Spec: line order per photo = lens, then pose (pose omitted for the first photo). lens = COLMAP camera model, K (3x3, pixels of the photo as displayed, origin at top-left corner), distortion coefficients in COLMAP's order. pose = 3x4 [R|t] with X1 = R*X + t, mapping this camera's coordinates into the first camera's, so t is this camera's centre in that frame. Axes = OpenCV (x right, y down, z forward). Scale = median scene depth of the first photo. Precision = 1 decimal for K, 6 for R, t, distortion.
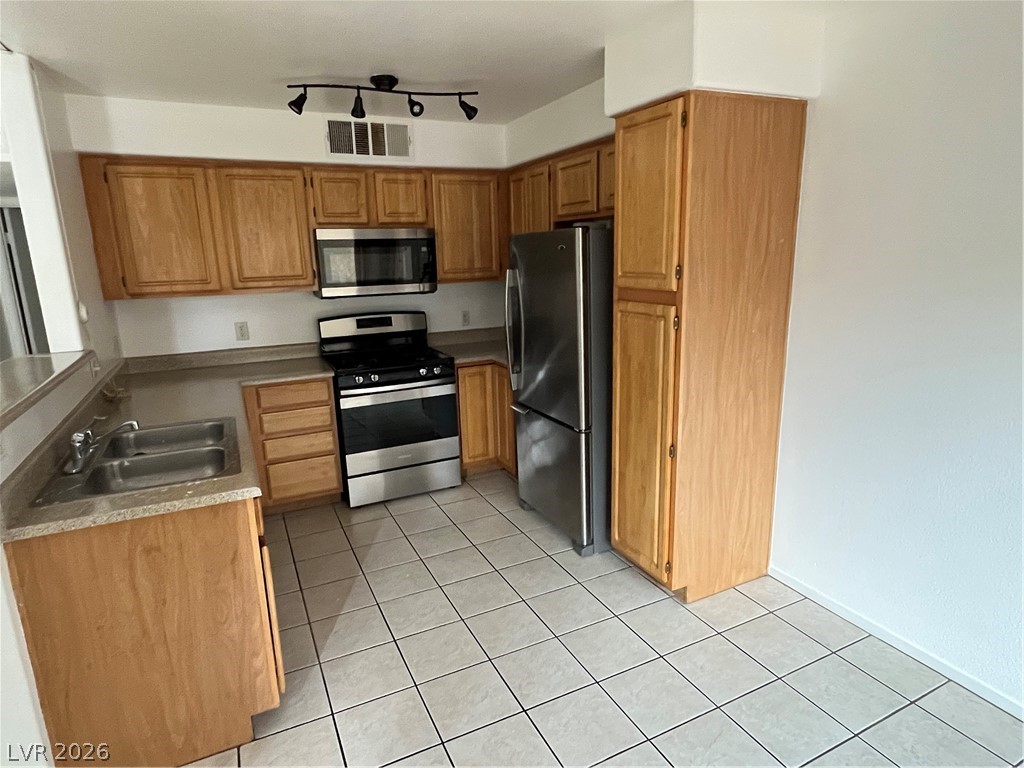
lens RADIAL K [[591.5, 0, 517.8], [0, 591.5, 381.3], [0, 0, 1]] dist [-0.006093, -0.004649]
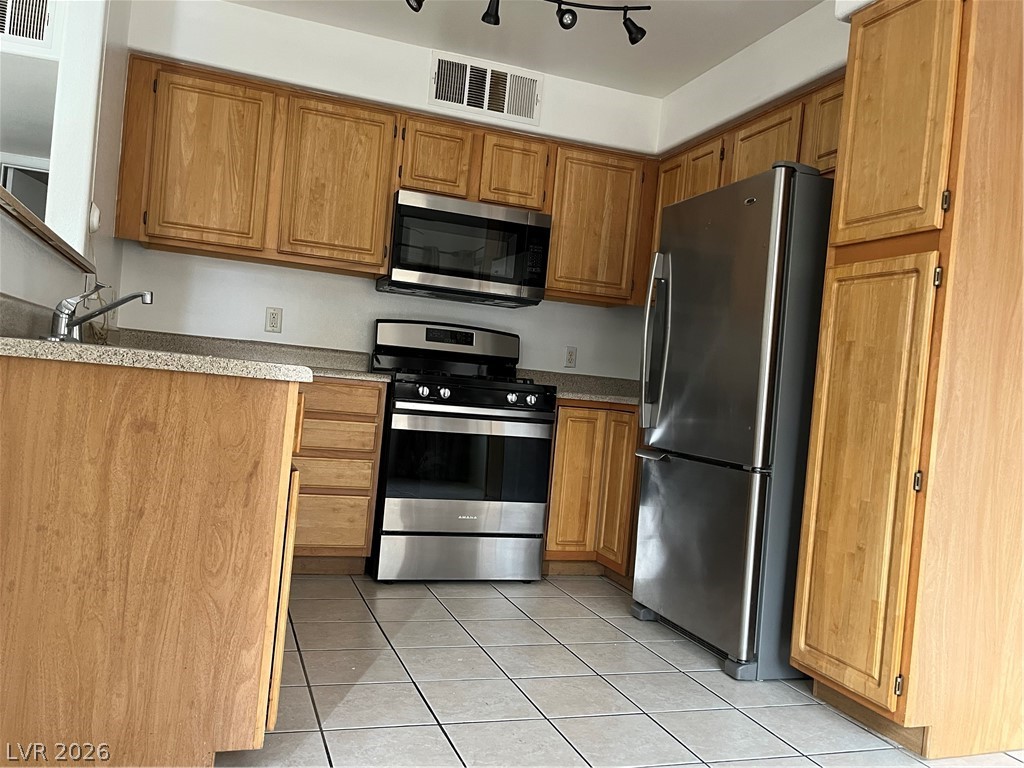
lens RADIAL K [[820.3, 0, 505.4], [0, 820.3, 388.3], [0, 0, 1]] dist [0.045442, -0.058626]
pose [[0.985337, 0.117340, -0.123864, -0.059690], [-0.141456, 0.967734, -0.208519, 0.216634], [0.095400, 0.222983, 0.970143, 0.067760]]
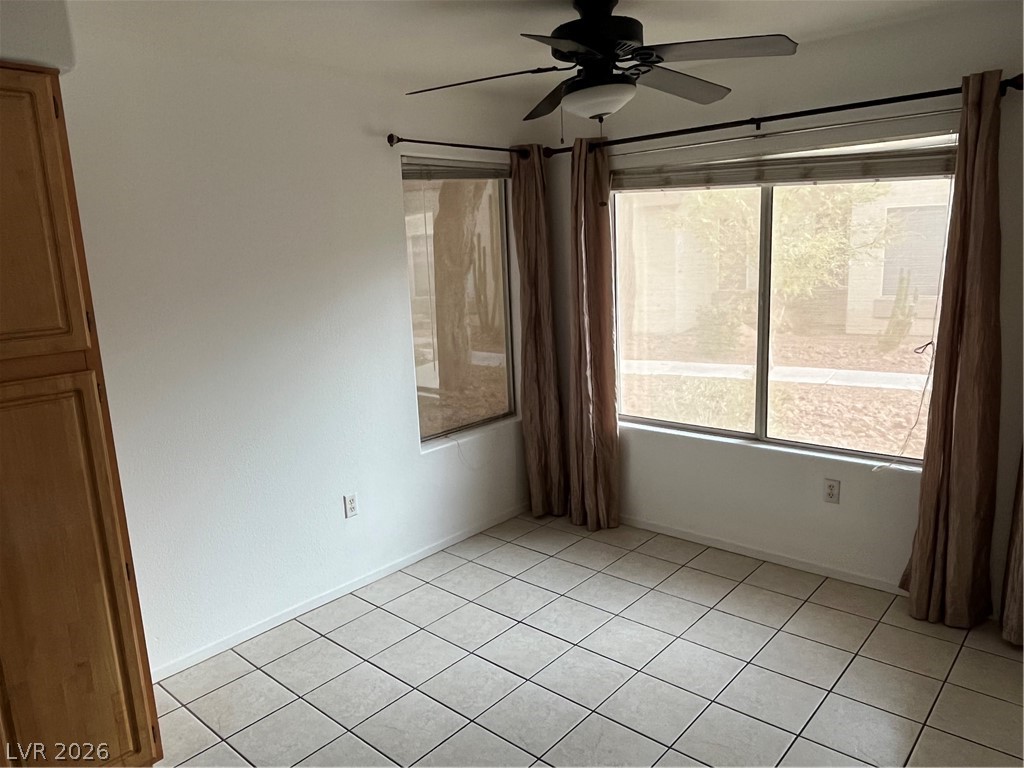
lens RADIAL K [[719.5, 0, 513.0], [0, 719.5, 386.7], [0, 0, 1]] dist [0.001404, 0.000477]
pose [[-0.375169, -0.139415, 0.916412, -0.536314], [0.253234, 0.935603, 0.246005, -0.146613], [-0.891695, 0.324361, -0.315705, 0.635649]]
